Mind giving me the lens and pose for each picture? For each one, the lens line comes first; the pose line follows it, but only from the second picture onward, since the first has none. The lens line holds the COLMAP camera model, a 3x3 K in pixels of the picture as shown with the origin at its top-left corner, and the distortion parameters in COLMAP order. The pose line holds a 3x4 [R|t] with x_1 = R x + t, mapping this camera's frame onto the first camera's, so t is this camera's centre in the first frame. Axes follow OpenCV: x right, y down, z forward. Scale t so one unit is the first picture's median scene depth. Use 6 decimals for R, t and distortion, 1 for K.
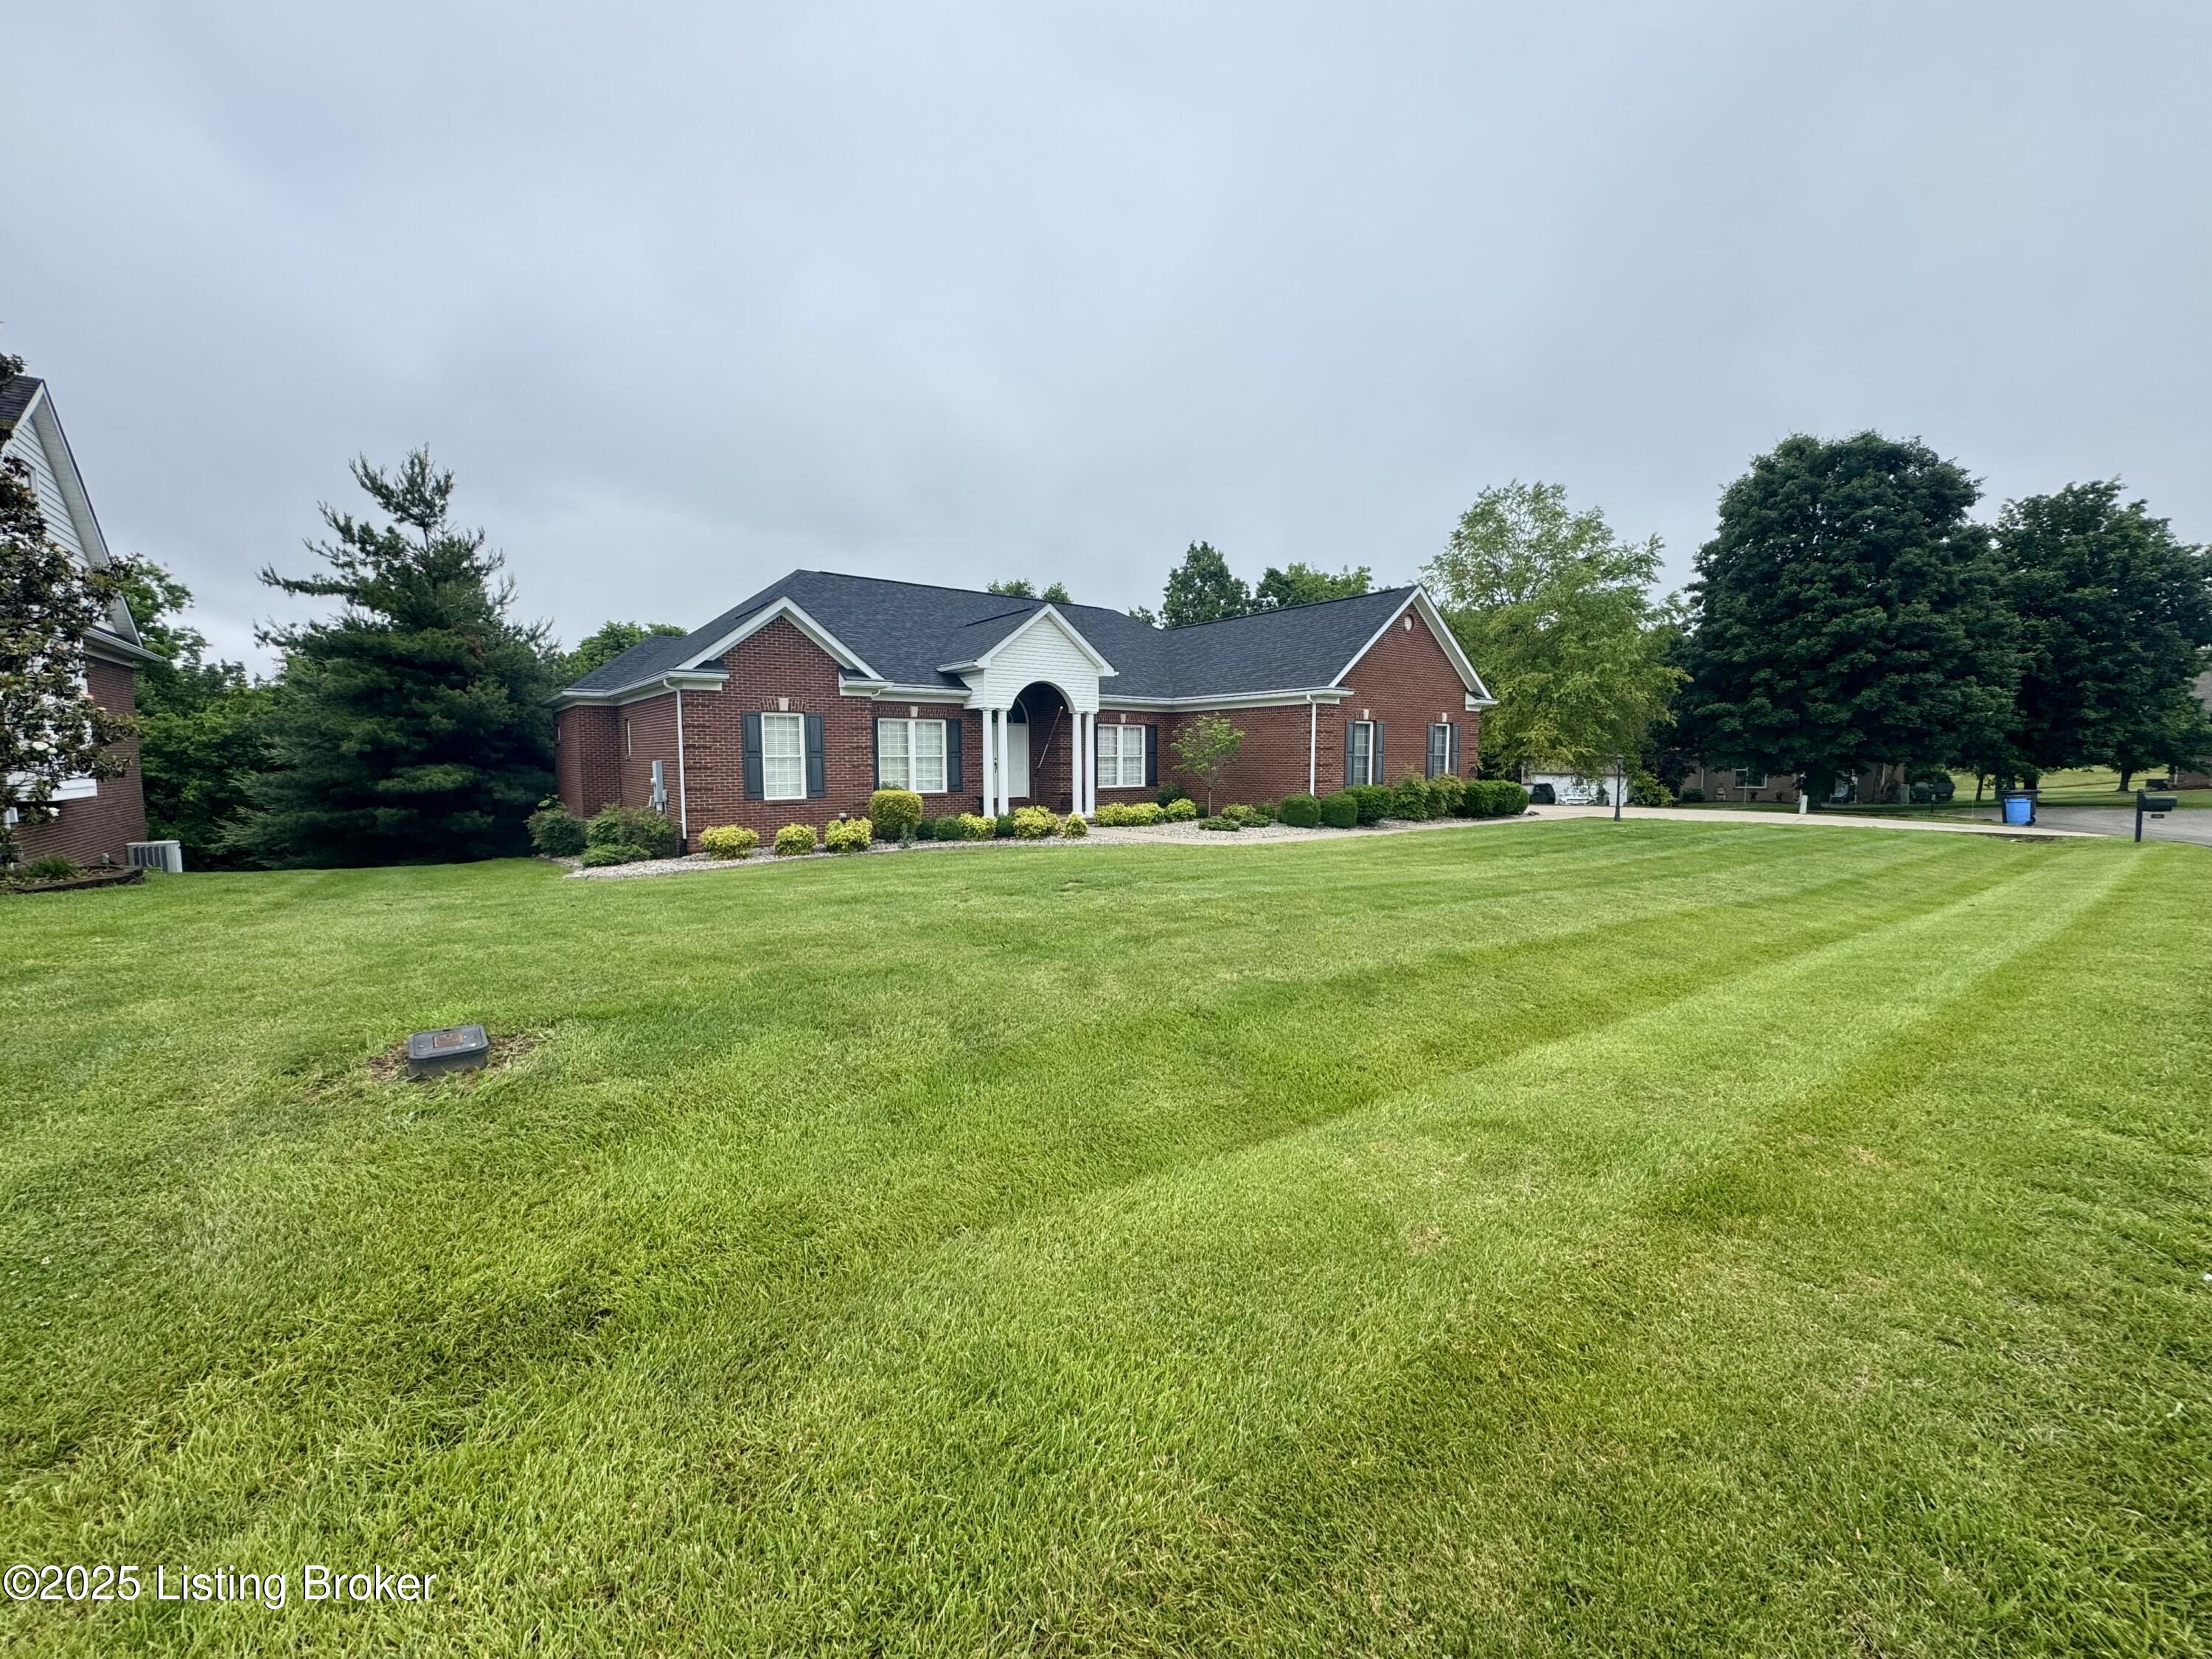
lens RADIAL K [[877.5, 0, 1105.1], [0, 877.5, 830.2], [0, 0, 1]] dist [-0.003140, 0.000542]
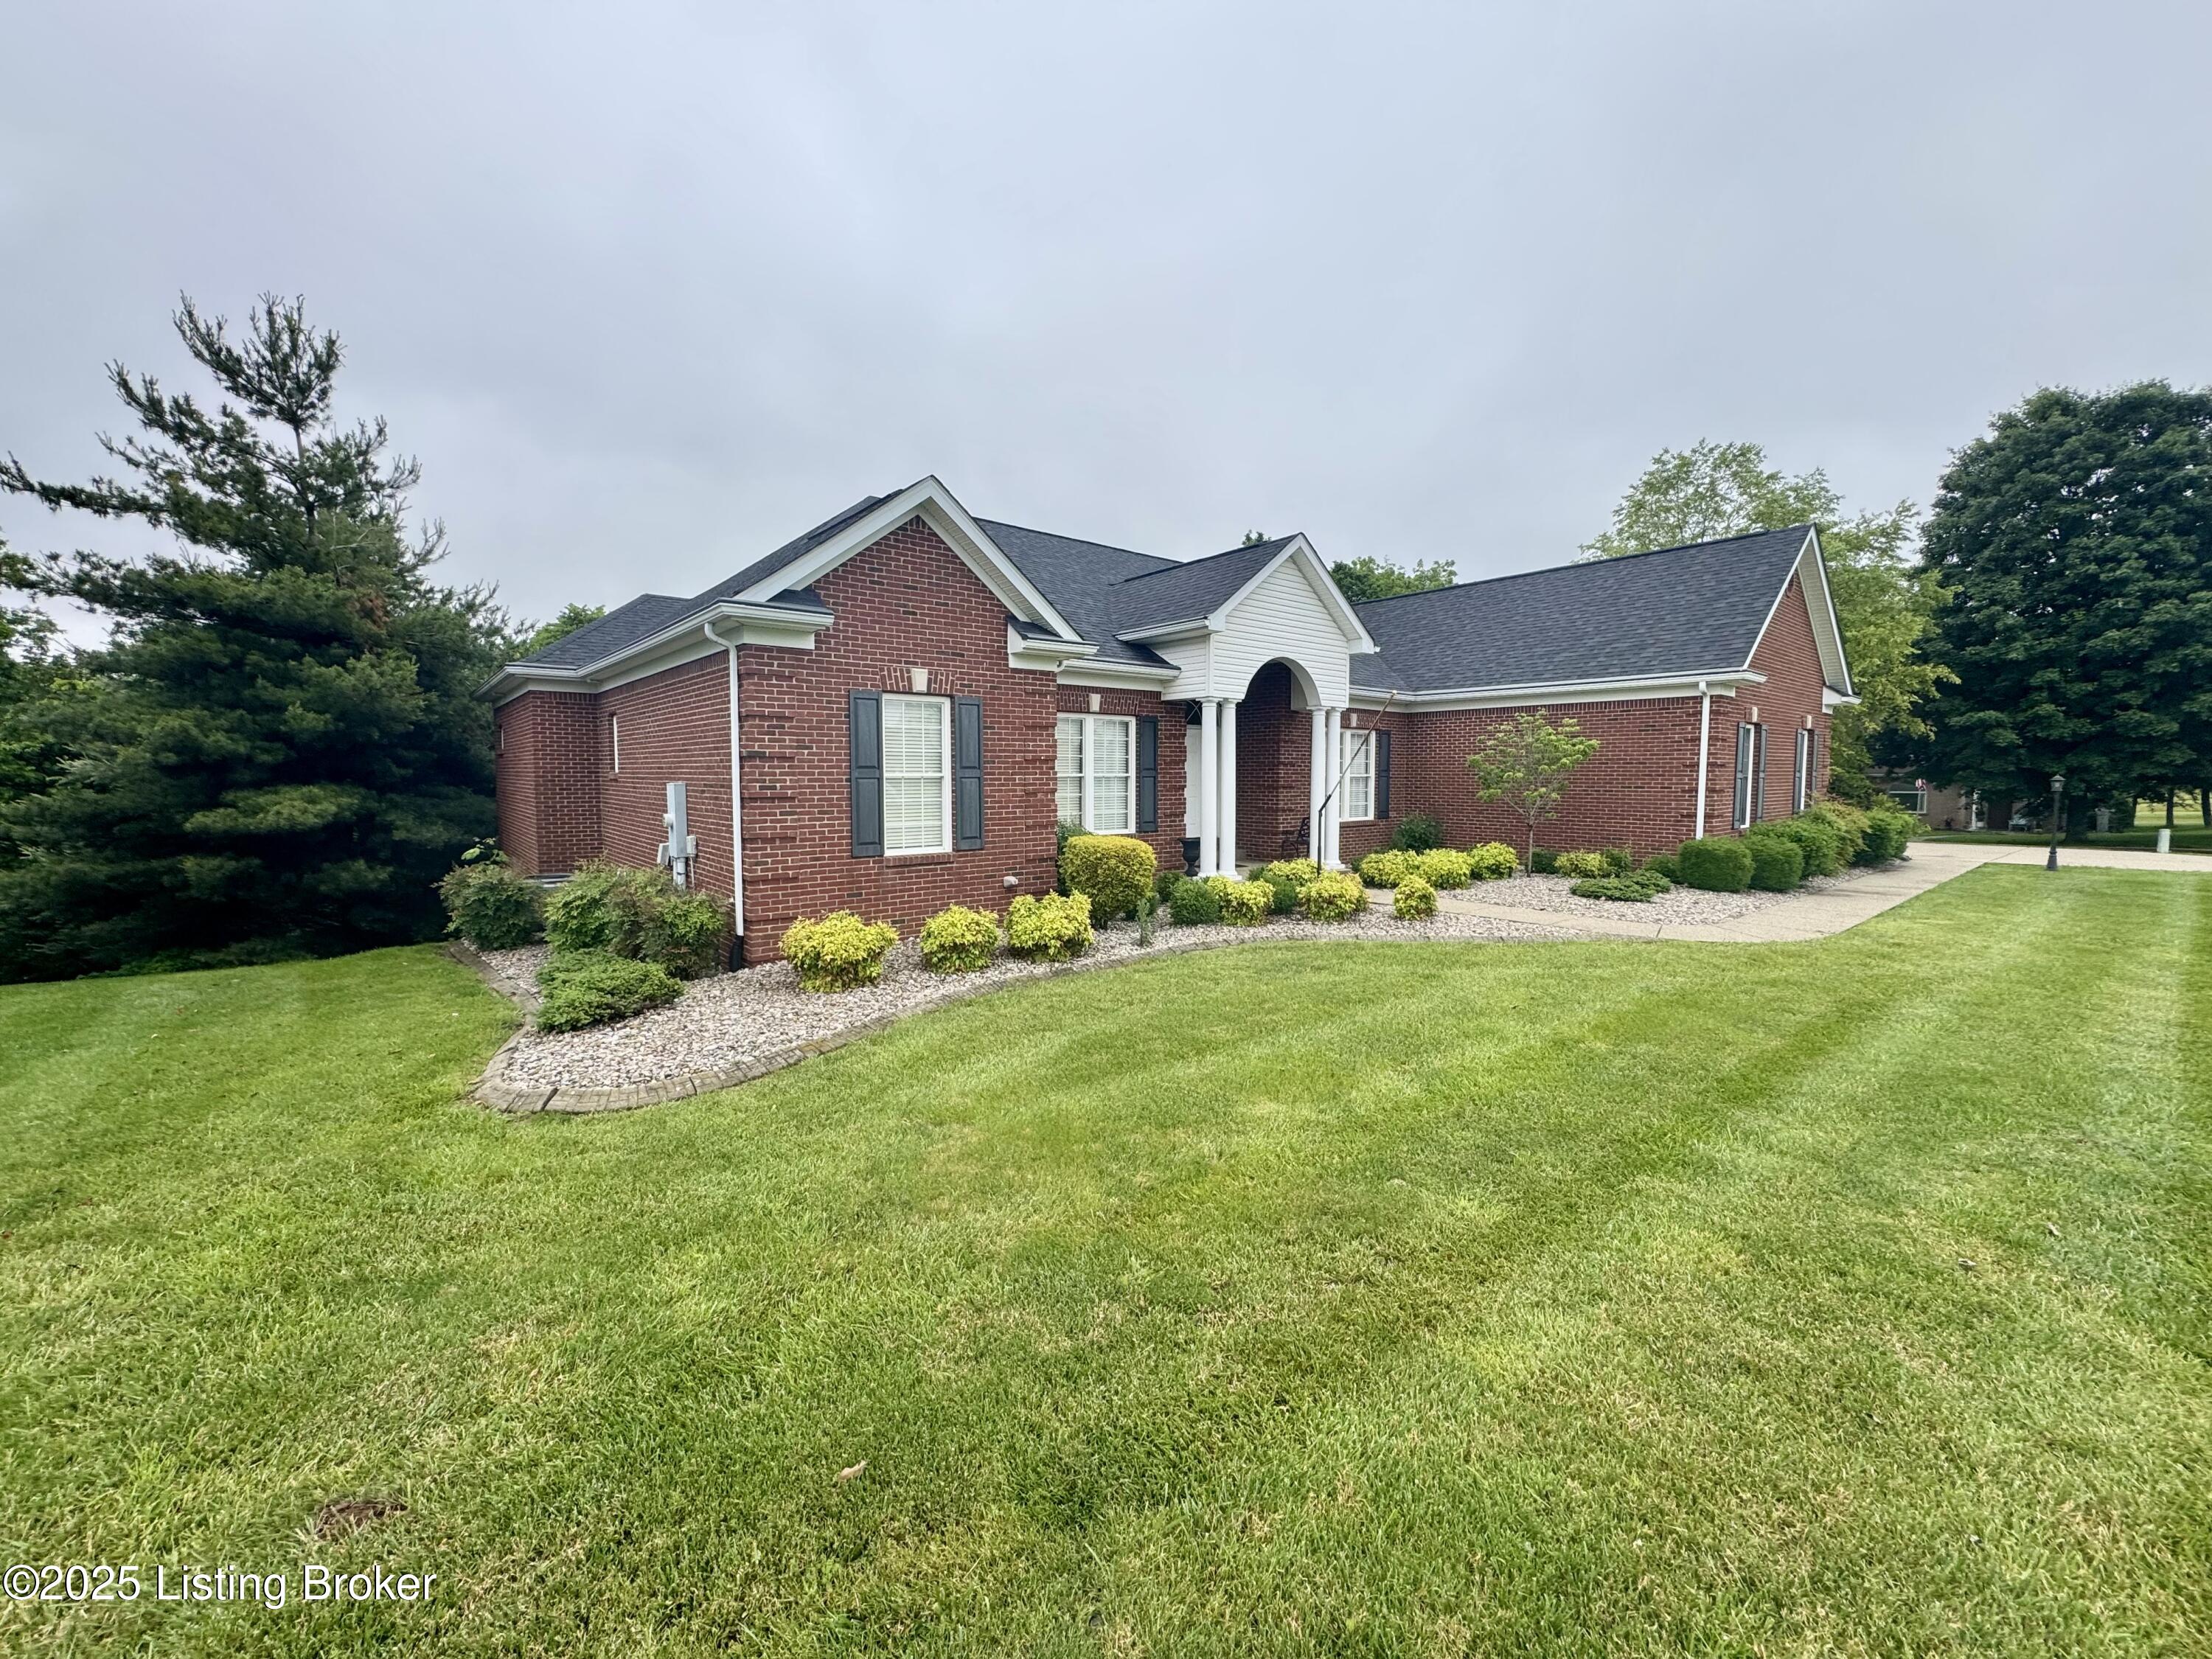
lens RADIAL K [[877.5, 0, 1107.0], [0, 877.5, 830.7], [0, 0, 1]] dist [-0.003140, 0.000542]
pose [[0.999215, 0.000670, 0.039603, -0.213504], [0.000067, 0.999827, -0.018581, -0.031457], [-0.039608, 0.018569, 0.999043, 0.357036]]
